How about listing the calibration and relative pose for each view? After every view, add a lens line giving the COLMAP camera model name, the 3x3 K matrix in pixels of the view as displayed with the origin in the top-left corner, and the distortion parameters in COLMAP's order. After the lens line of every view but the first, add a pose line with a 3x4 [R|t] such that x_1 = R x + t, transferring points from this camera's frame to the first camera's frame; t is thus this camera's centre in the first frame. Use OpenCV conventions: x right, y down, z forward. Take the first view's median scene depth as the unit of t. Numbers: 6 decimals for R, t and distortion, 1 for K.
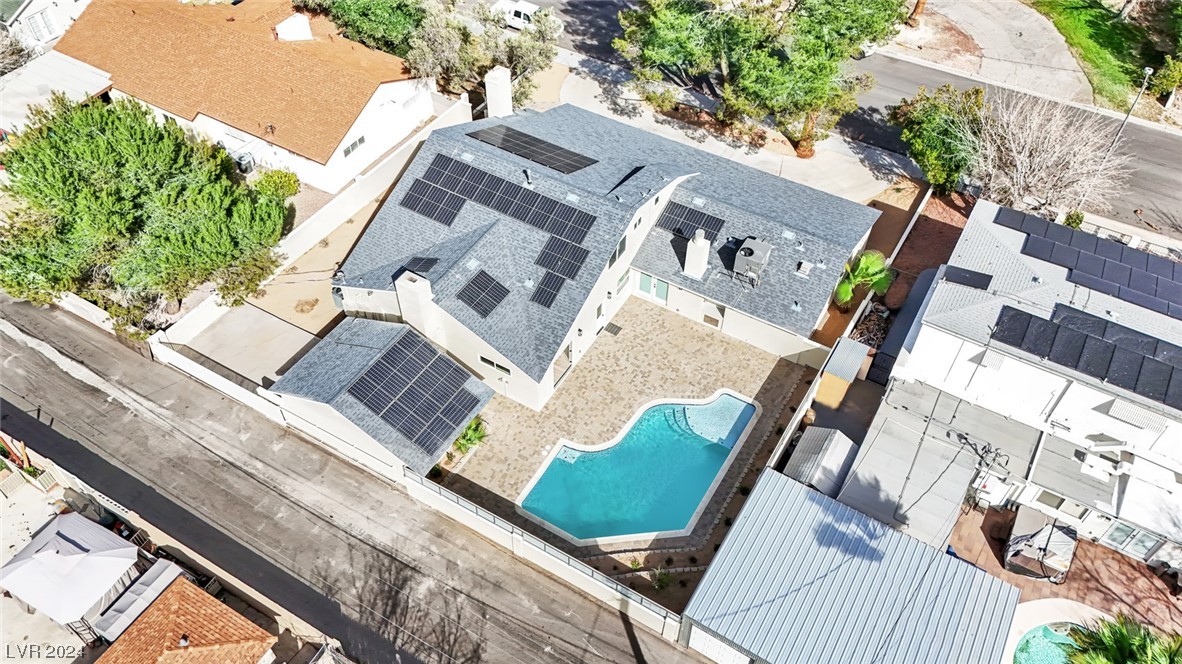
lens RADIAL K [[902.9, 0, 577.2], [0, 902.9, 305.9], [0, 0, 1]] dist [0.046752, -0.008252]
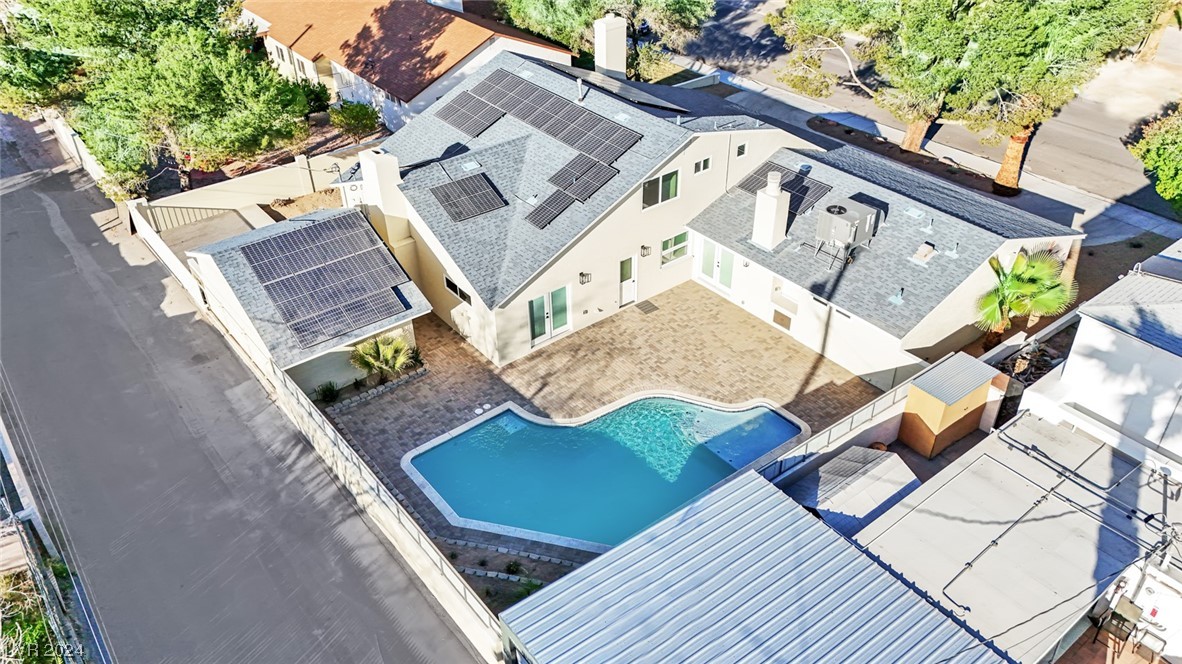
lens RADIAL K [[891.2, 0, 591.0], [0, 891.2, 332.0], [0, 0, 1]] dist [0.036764, -0.004462]
pose [[0.932200, 0.185854, -0.310582, 0.243391], [-0.244782, 0.955824, -0.162732, 0.187677], [0.266617, 0.227724, 0.936513, 0.331668]]
